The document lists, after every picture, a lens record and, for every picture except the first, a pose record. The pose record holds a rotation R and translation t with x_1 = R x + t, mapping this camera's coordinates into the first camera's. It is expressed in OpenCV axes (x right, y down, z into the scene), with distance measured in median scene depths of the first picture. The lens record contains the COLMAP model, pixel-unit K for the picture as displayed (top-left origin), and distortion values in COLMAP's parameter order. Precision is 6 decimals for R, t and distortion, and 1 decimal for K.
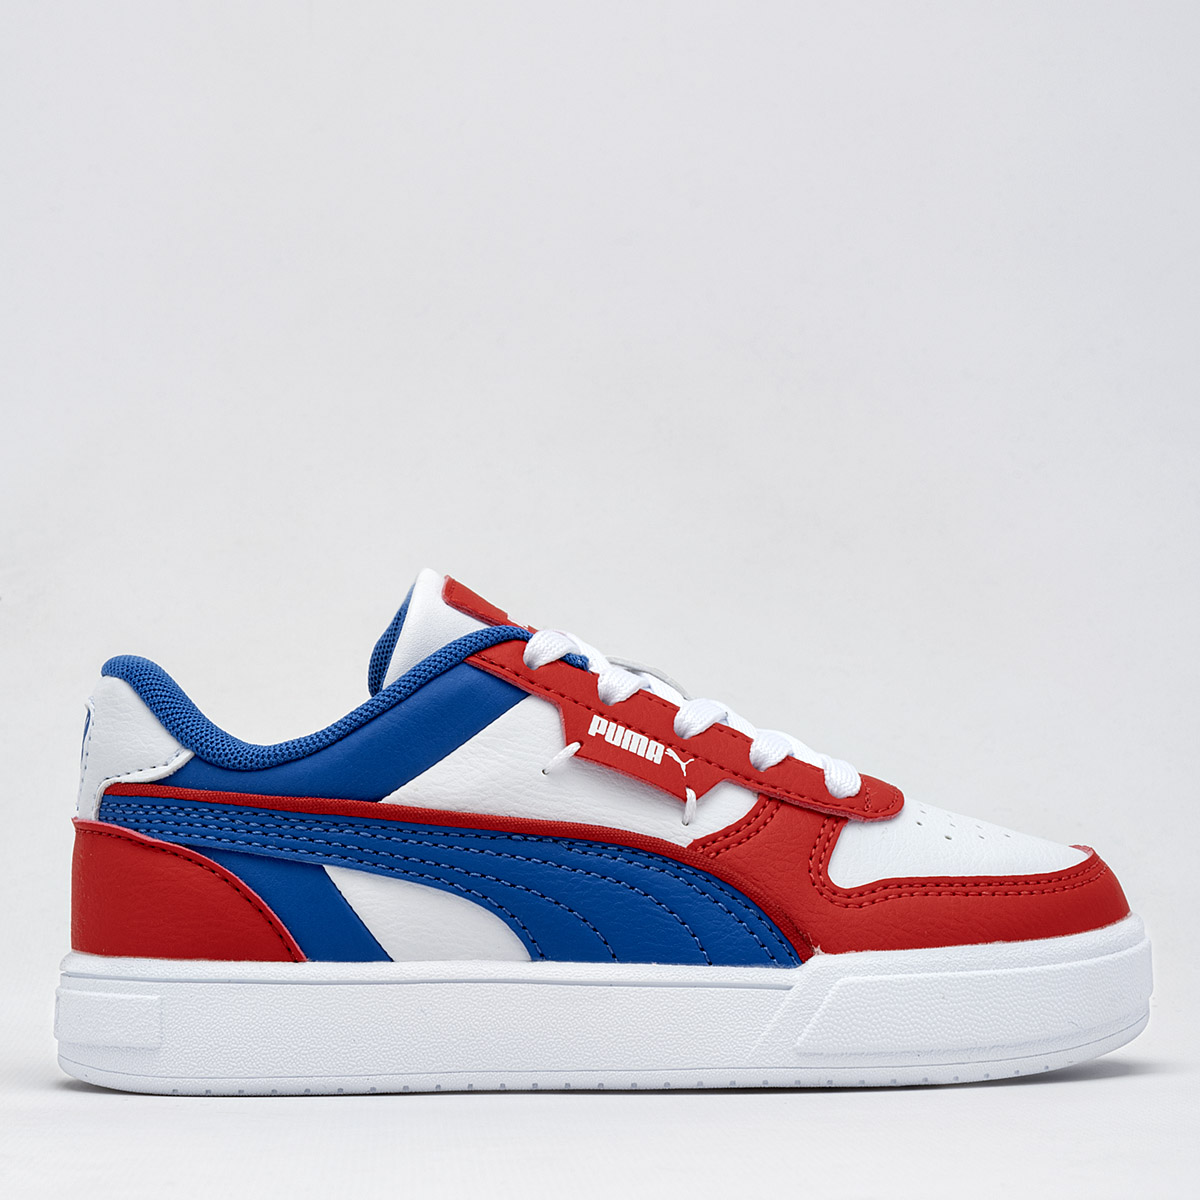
lens RADIAL K [[4889.0, 0, 598.6], [0, 4889.0, 603.7], [0, 0, 1]] dist [-0.355944, 0.000000]
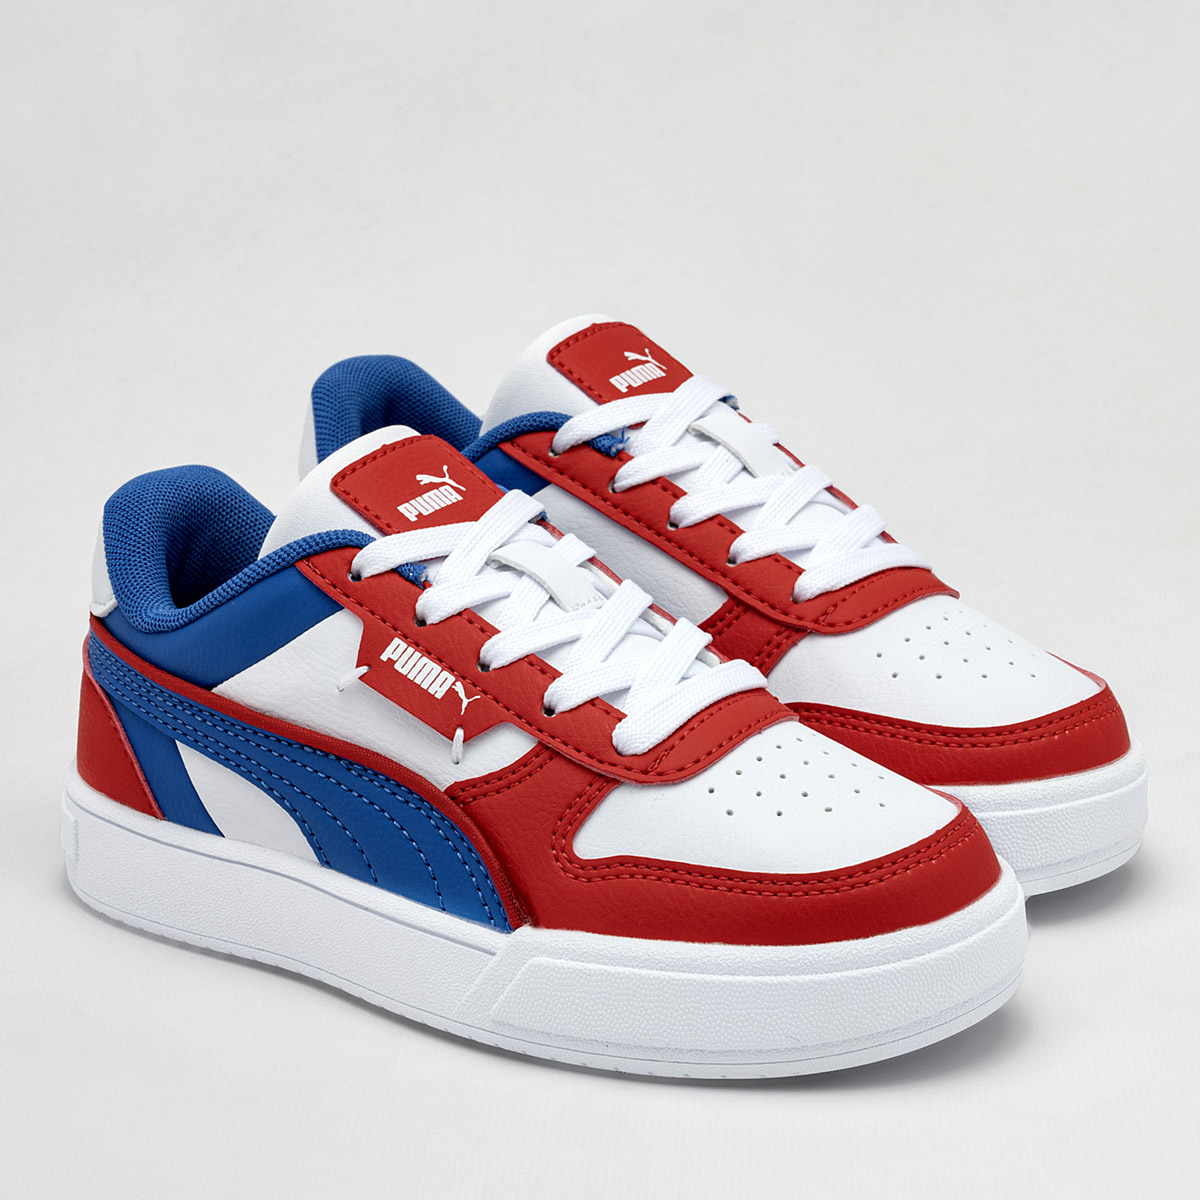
lens RADIAL K [[4431.8, 0, 597.3], [0, 4431.8, 604.4], [0, 0, 1]] dist [-0.317188, 0.000000]
pose [[0.732402, 0.196277, -0.651968, 0.620001], [0.030004, 0.947314, 0.318897, -0.271946], [0.680211, -0.253122, 0.687926, 0.406270]]
